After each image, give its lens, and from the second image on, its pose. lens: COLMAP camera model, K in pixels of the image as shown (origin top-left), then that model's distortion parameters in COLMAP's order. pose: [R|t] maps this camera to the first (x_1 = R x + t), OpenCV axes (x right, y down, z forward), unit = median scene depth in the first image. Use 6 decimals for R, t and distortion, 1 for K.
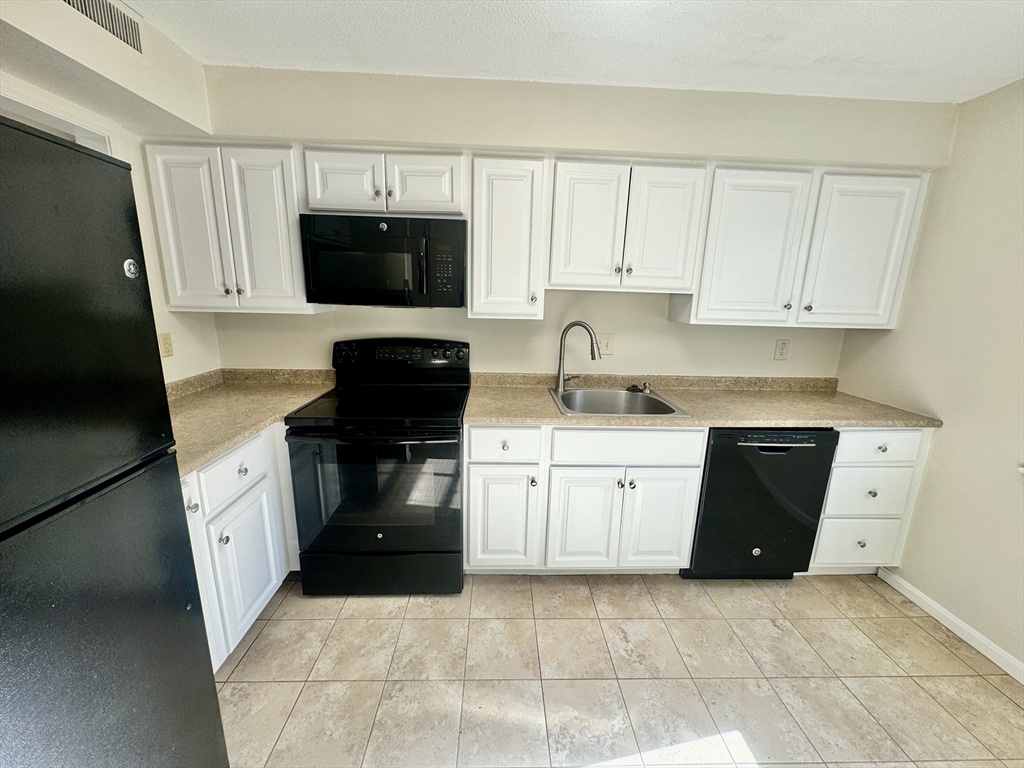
lens RADIAL K [[407.5, 0, 512.0], [0, 407.5, 383.0], [0, 0, 1]] dist [-0.002272, 0.000376]
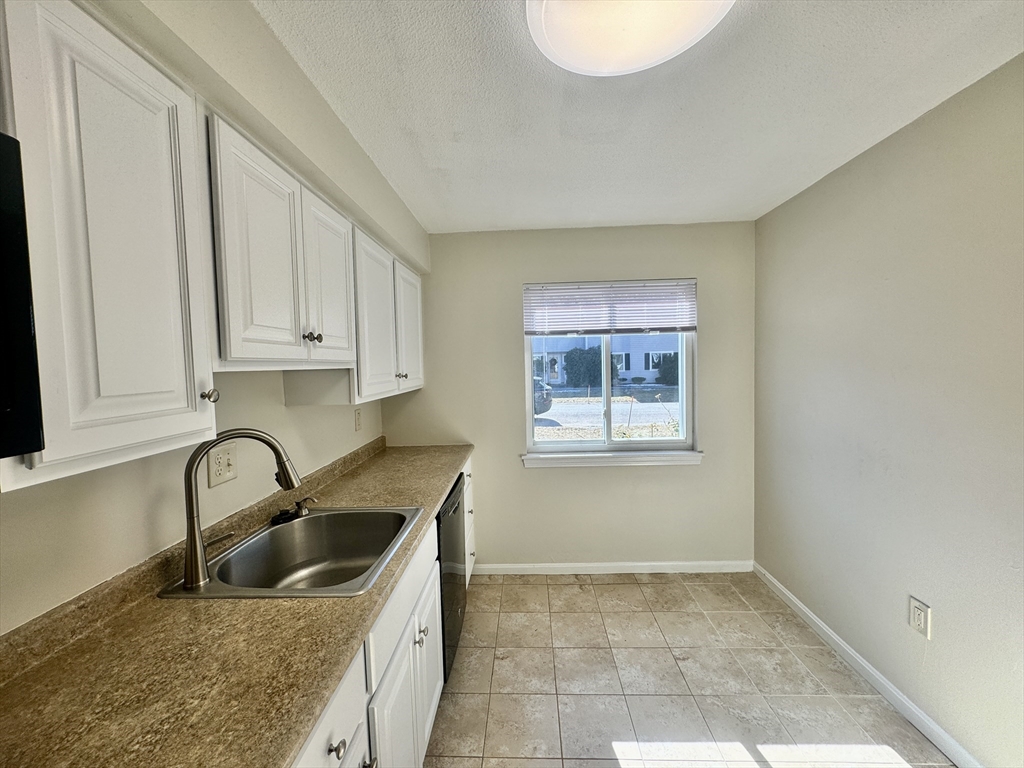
lens RADIAL K [[407.5, 0, 513.0], [0, 407.5, 382.4], [0, 0, 1]] dist [-0.002272, 0.000376]
pose [[0.073038, -0.080411, 0.994082, -0.359931], [0.246830, 0.967193, 0.060100, -0.171595], [-0.966303, 0.240979, 0.090490, 0.667378]]
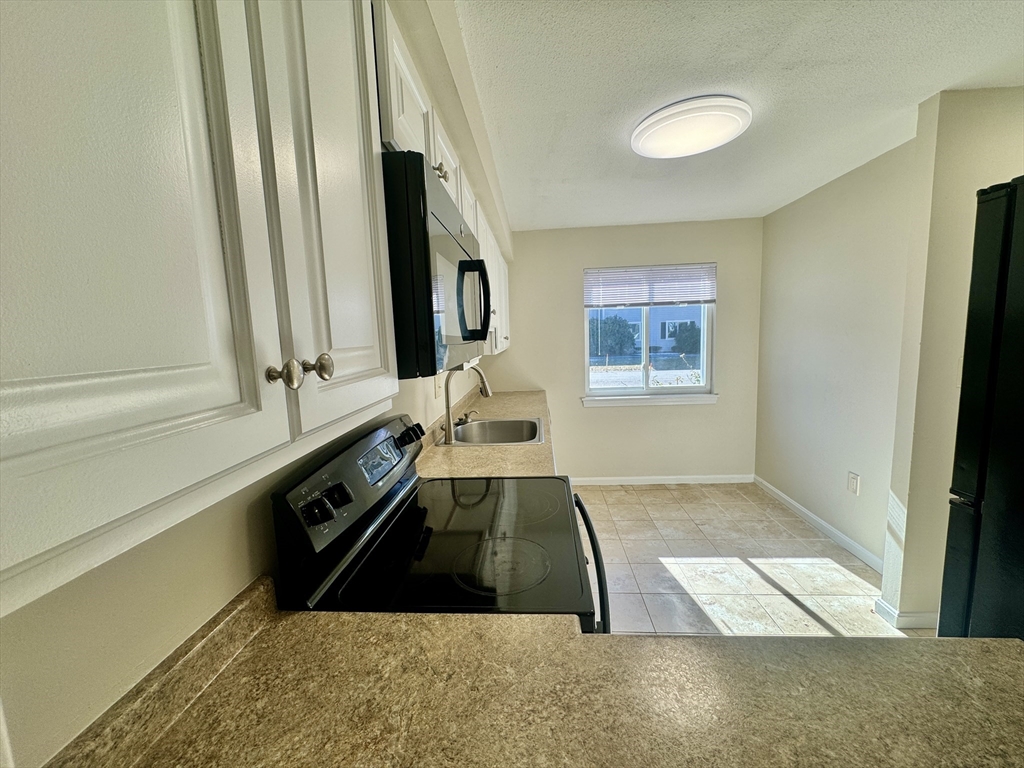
lens RADIAL K [[407.5, 0, 512.7], [0, 407.5, 383.1], [0, 0, 1]] dist [-0.002272, 0.000376]
pose [[0.102081, -0.151337, 0.983197, -0.874289], [0.258003, 0.958568, 0.120759, -0.214817], [-0.960736, 0.241341, 0.136897, 0.861681]]
